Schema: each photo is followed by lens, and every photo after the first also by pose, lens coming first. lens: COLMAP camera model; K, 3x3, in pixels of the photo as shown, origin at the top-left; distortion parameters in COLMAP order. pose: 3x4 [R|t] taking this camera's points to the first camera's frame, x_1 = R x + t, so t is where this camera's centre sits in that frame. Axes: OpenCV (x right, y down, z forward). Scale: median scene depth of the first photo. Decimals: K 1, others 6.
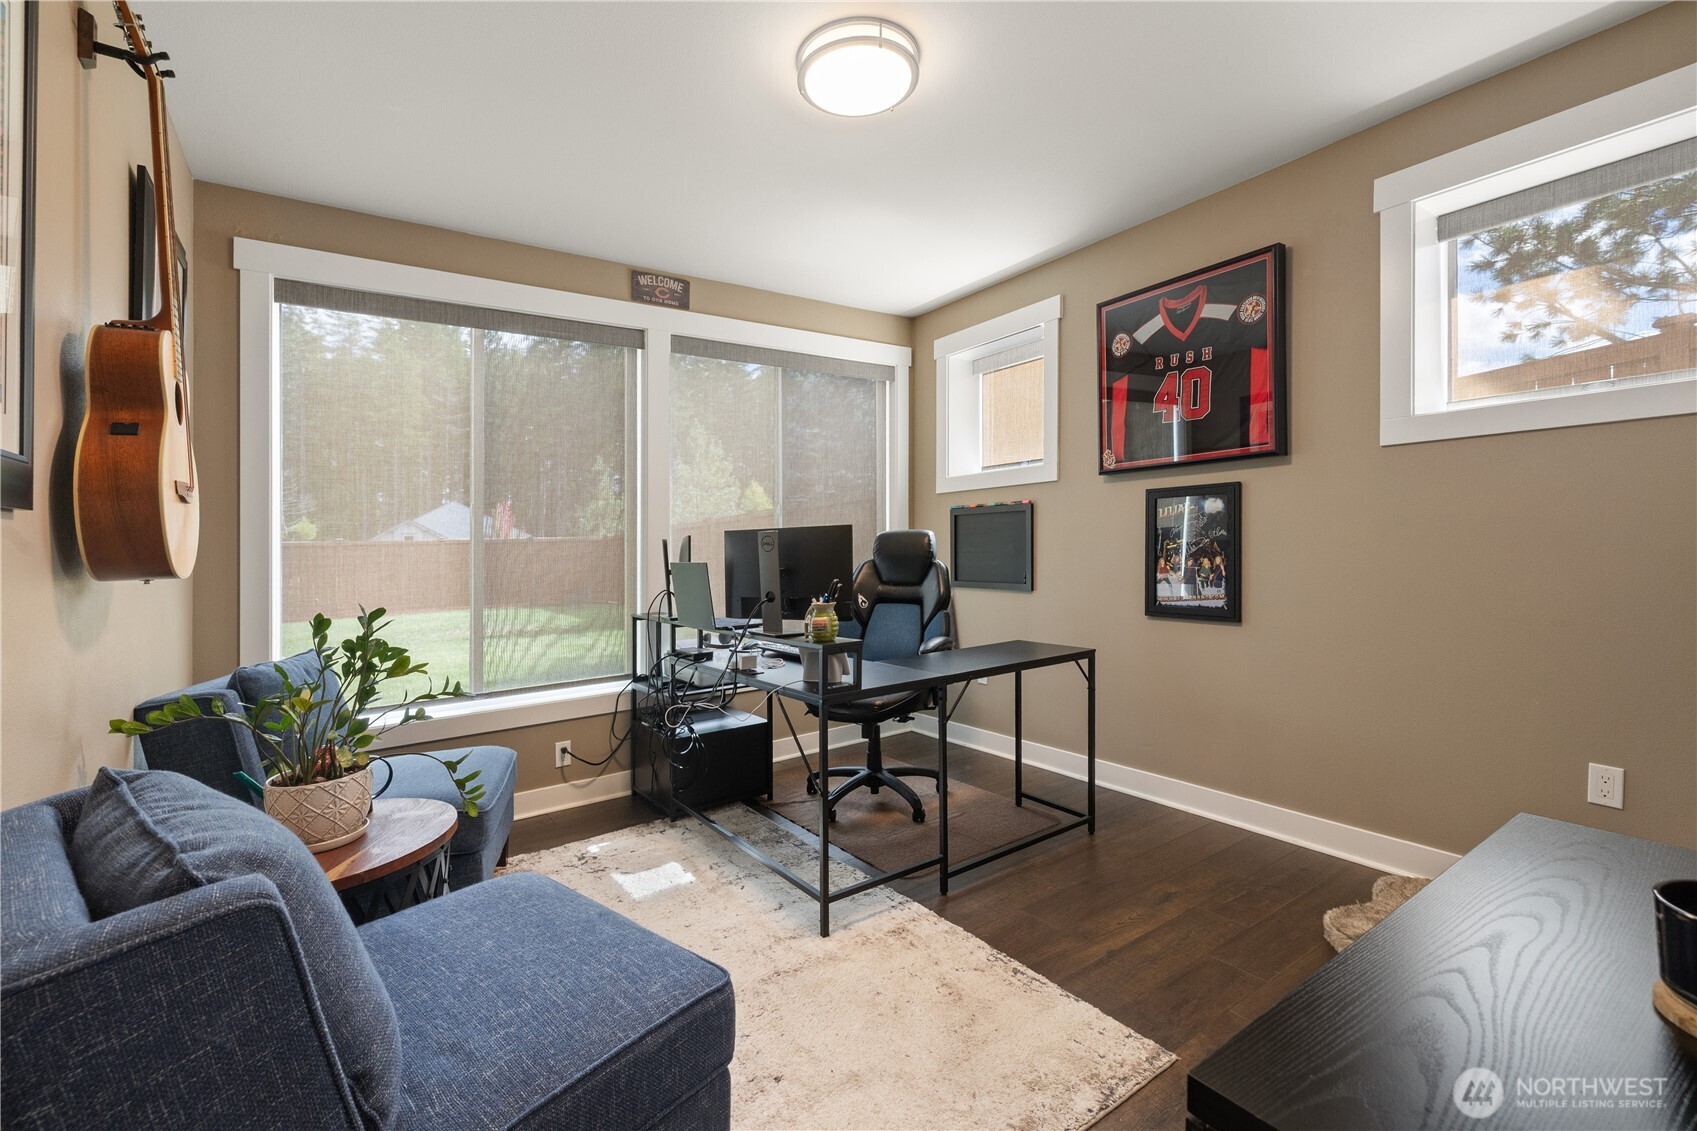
lens RADIAL K [[739.8, 0, 838.9], [0, 739.8, 522.9], [0, 0, 1]] dist [0.000450, 0.000217]
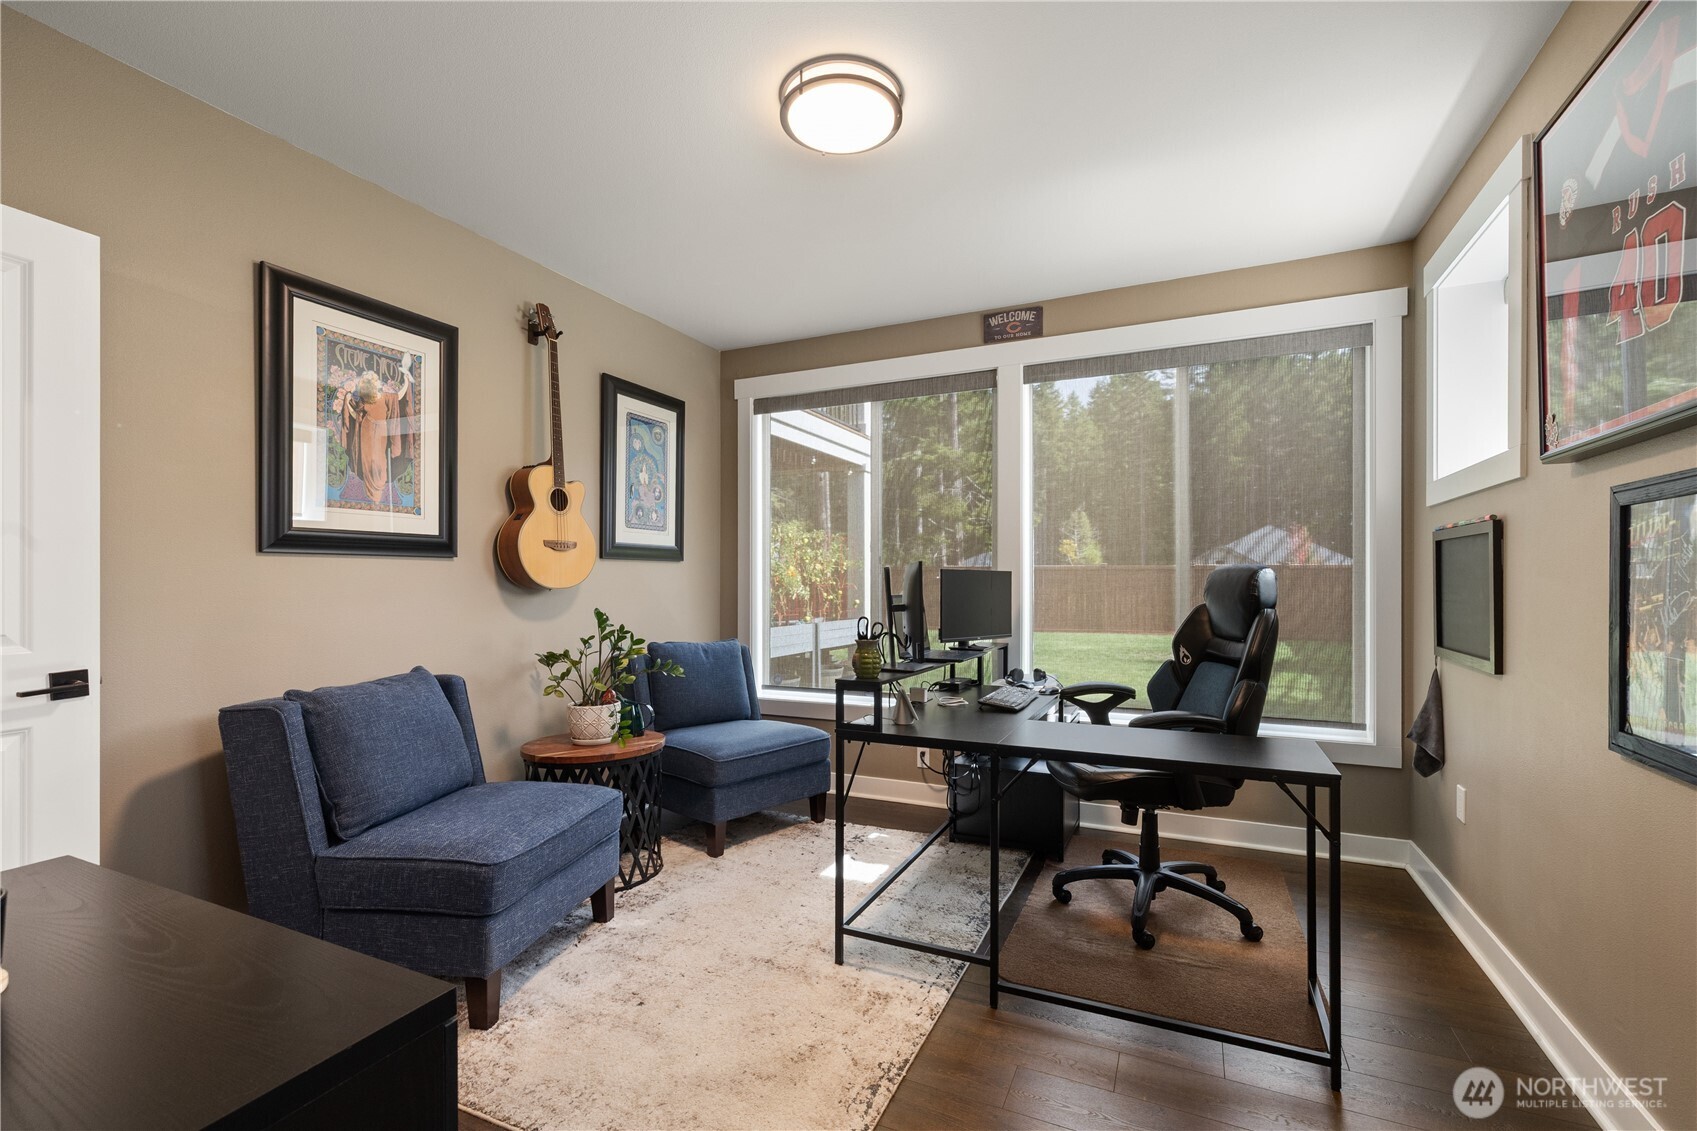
lens RADIAL K [[730.5, 0, 848.5], [0, 730.5, 565.5], [0, 0, 1]] dist [-0.000494, 0.000051]
pose [[0.504997, 0.004484, -0.863109, 0.513269], [0.003690, 0.999966, 0.007355, 0.004237], [0.863113, -0.006899, 0.504963, 0.308753]]
